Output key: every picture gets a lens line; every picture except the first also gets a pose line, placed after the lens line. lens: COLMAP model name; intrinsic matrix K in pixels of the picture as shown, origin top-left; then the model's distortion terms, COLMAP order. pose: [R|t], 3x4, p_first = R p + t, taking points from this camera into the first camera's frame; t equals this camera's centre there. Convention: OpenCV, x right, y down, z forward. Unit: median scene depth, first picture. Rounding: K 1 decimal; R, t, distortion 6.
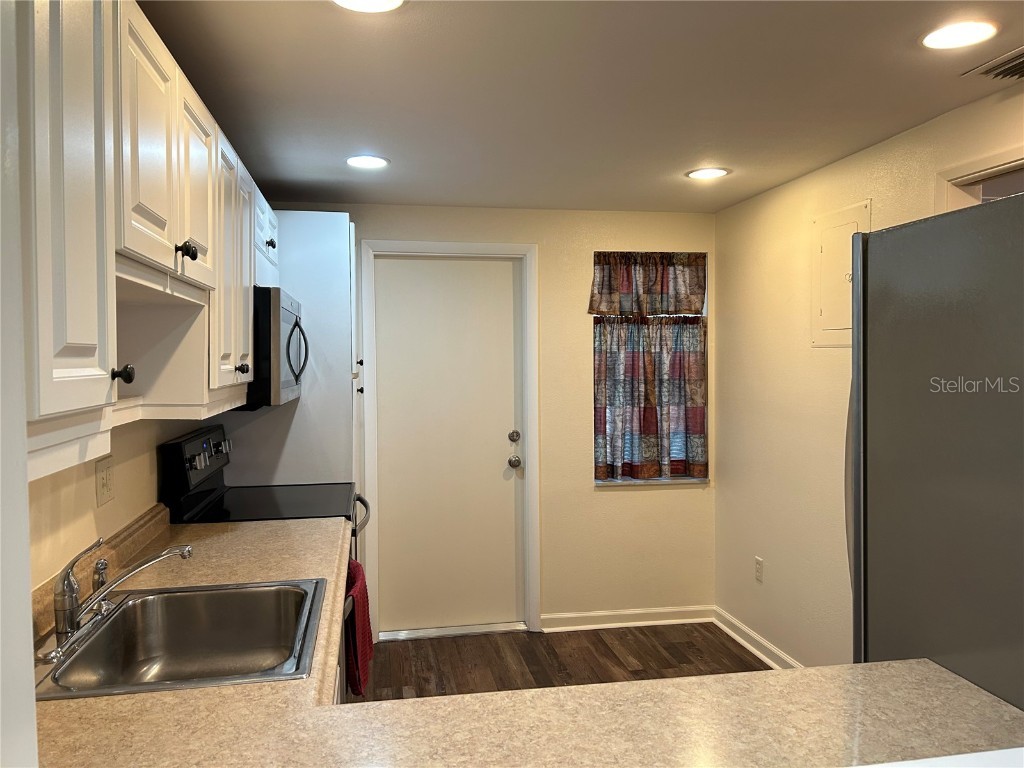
lens RADIAL K [[768.2, 0, 512.0], [0, 768.2, 384.0], [0, 0, 1]] dist [0.067033, -0.068099]
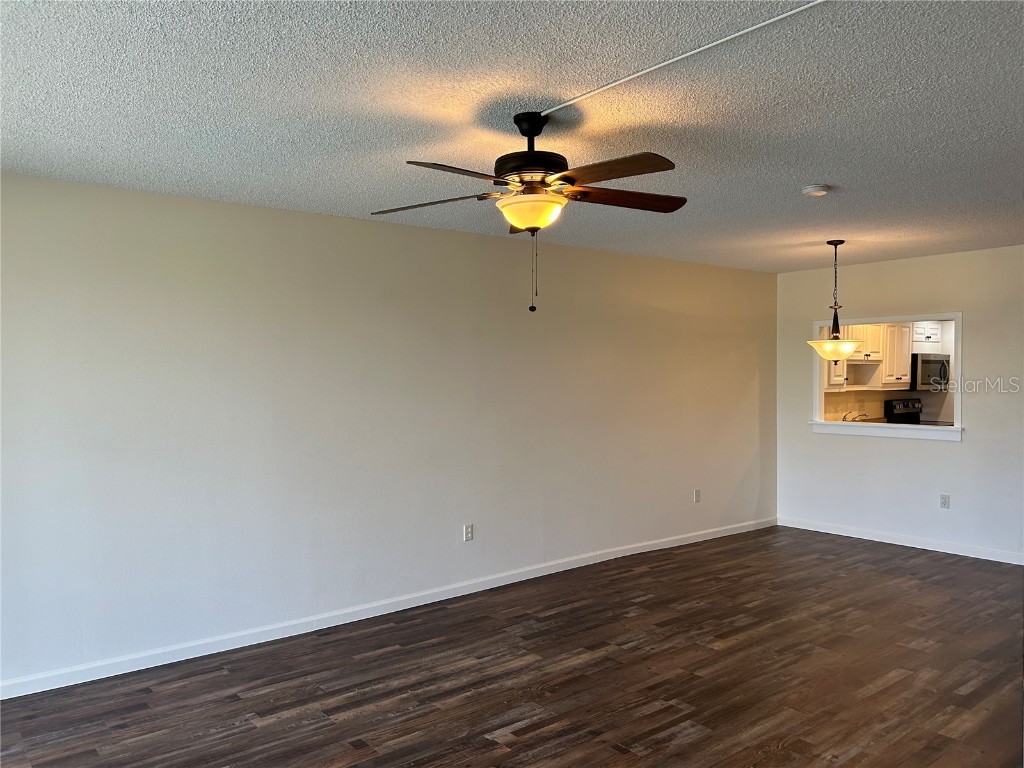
lens RADIAL K [[780.3, 0, 520.5], [0, 780.3, 387.4], [0, 0, 1]] dist [0.066376, -0.068597]
pose [[0.487014, 0.021853, -0.873121, 1.754738], [-0.026582, 0.999595, 0.010192, 0.028532], [0.872989, 0.018245, 0.487398, -2.048011]]
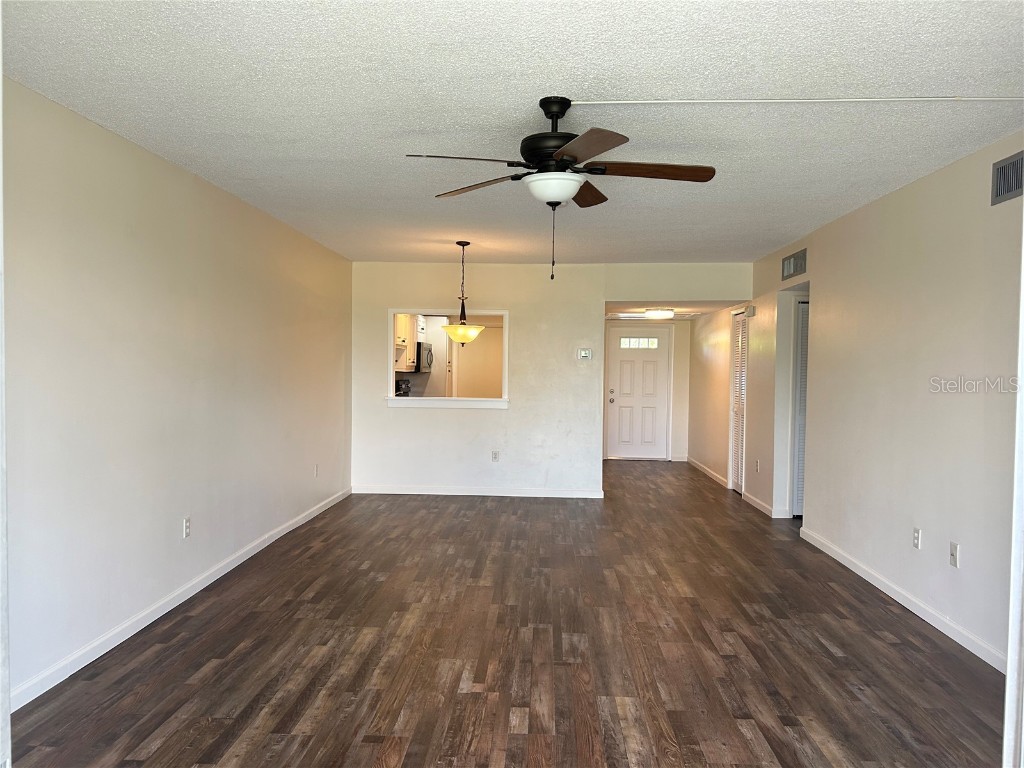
lens RADIAL K [[768.2, 0, 512.0], [0, 768.2, 384.0], [0, 0, 1]] dist [0.067033, -0.068099]
pose [[0.973304, 0.027253, -0.227894, 1.022166], [-0.029521, 0.999543, -0.006548, 0.101412], [0.227611, 0.013101, 0.973664, -2.666718]]
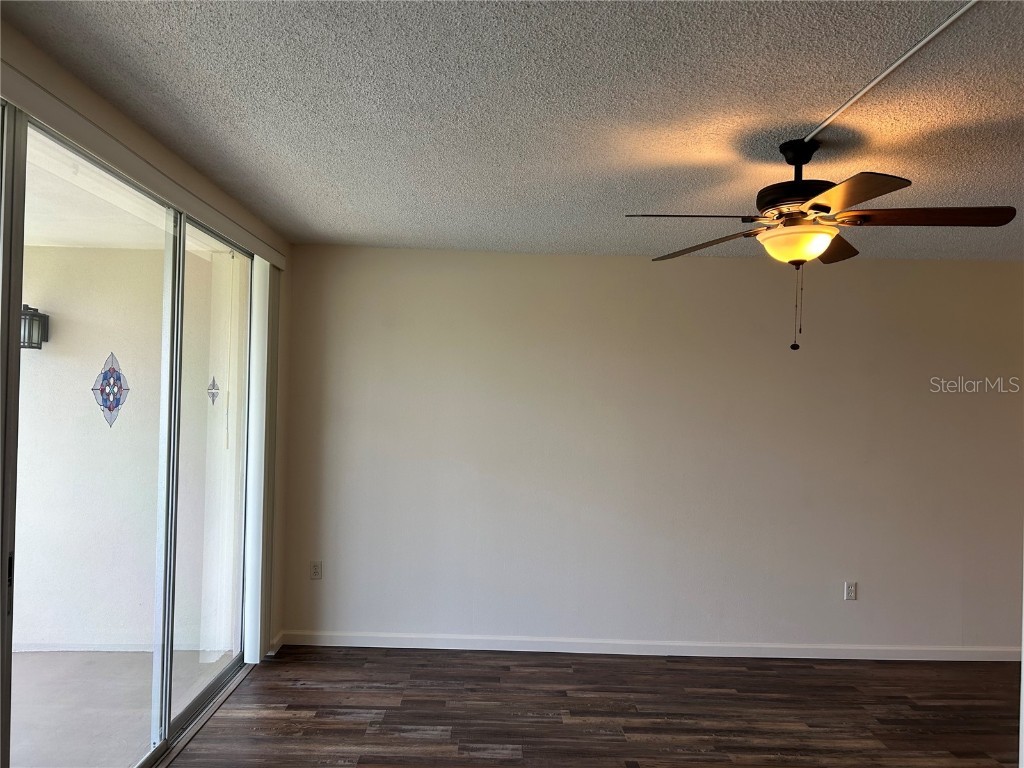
lens RADIAL K [[788.9, 0, 512.0], [0, 788.9, 384.0], [0, 0, 1]] dist [0.027714, -0.010828]
pose [[-0.153621, -0.011158, -0.988067, 1.877103], [-0.059098, 0.998250, -0.002085, 0.000006], [0.986361, 0.058073, -0.154012, -1.700768]]
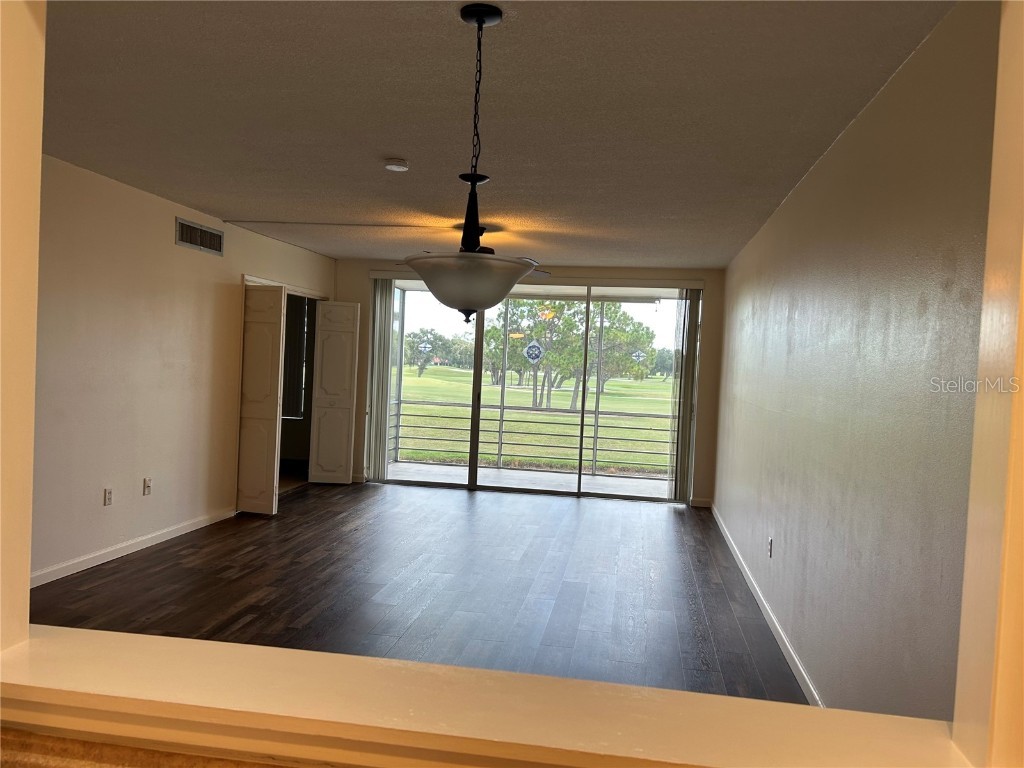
lens RADIAL K [[768.2, 0, 512.0], [0, 768.2, 384.0], [0, 0, 1]] dist [0.067033, -0.068099]
pose [[-0.938524, -0.044827, 0.342292, -0.064001], [-0.026981, 0.998025, 0.056723, -0.013865], [-0.344159, 0.044000, -0.937880, 0.557249]]
